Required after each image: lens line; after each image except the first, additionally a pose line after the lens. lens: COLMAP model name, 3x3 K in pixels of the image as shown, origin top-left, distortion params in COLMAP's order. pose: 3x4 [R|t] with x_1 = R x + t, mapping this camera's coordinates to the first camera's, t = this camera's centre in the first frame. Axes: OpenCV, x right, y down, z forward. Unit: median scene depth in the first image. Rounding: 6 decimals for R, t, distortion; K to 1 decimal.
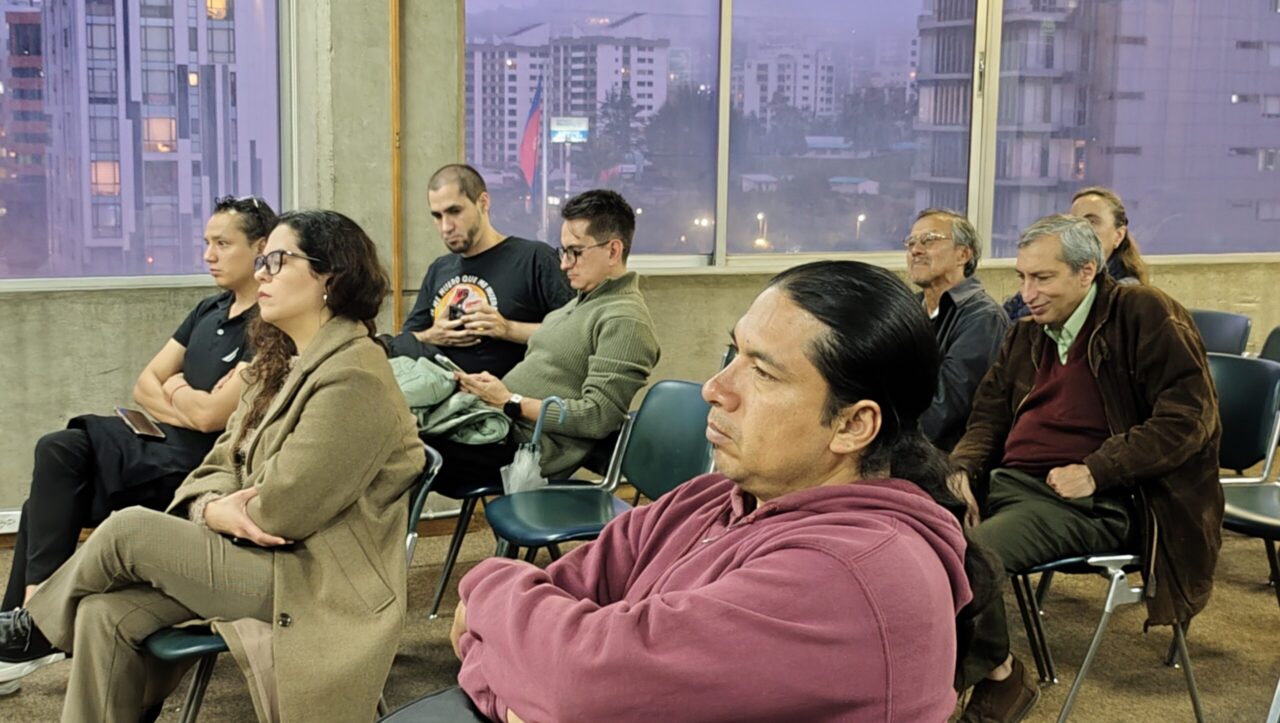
lens RADIAL K [[1791.2, 0, 640.0], [0, 1791.2, 361.5], [0, 0, 1]] dist [0.038506, -0.055331]
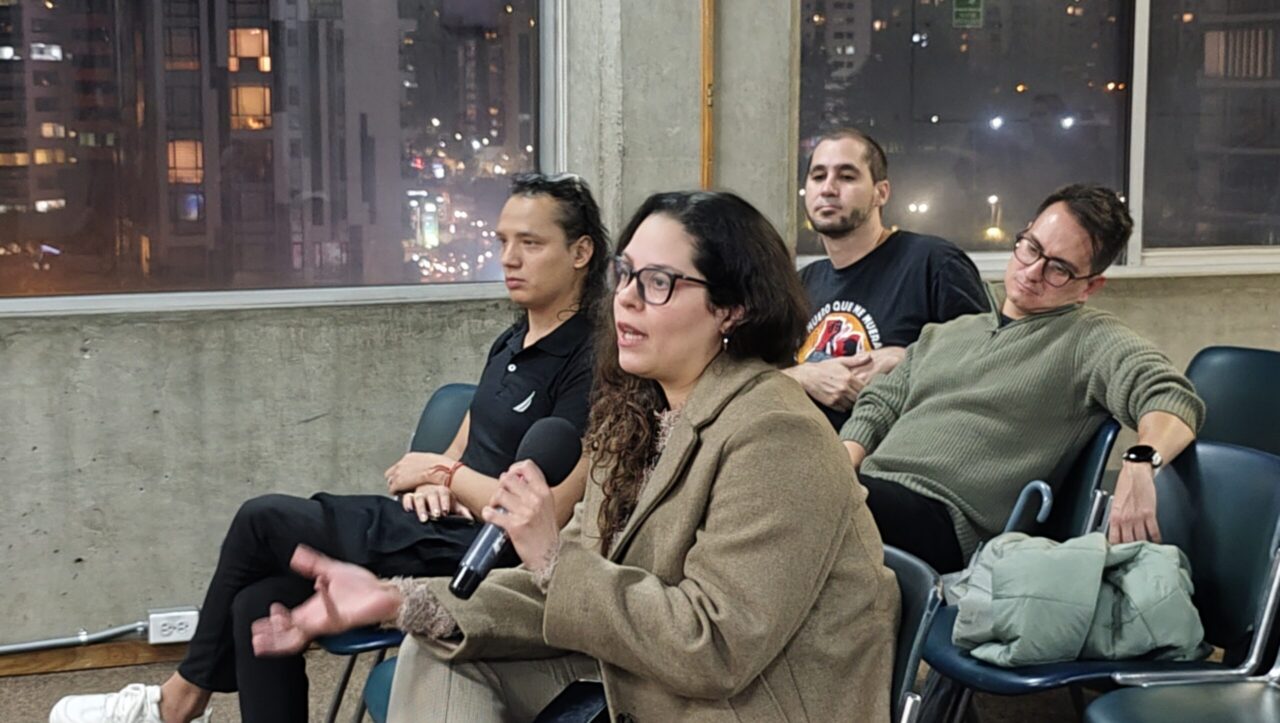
lens RADIAL K [[2207.3, 0, 640.0], [0, 2207.3, 361.5], [0, 0, 1]] dist [0.073498, -0.043790]
pose [[0.996581, -0.004261, -0.082510, -0.089153], [0.003525, 0.999953, -0.009068, -0.009103], [0.082545, 0.008746, 0.996549, 0.116852]]
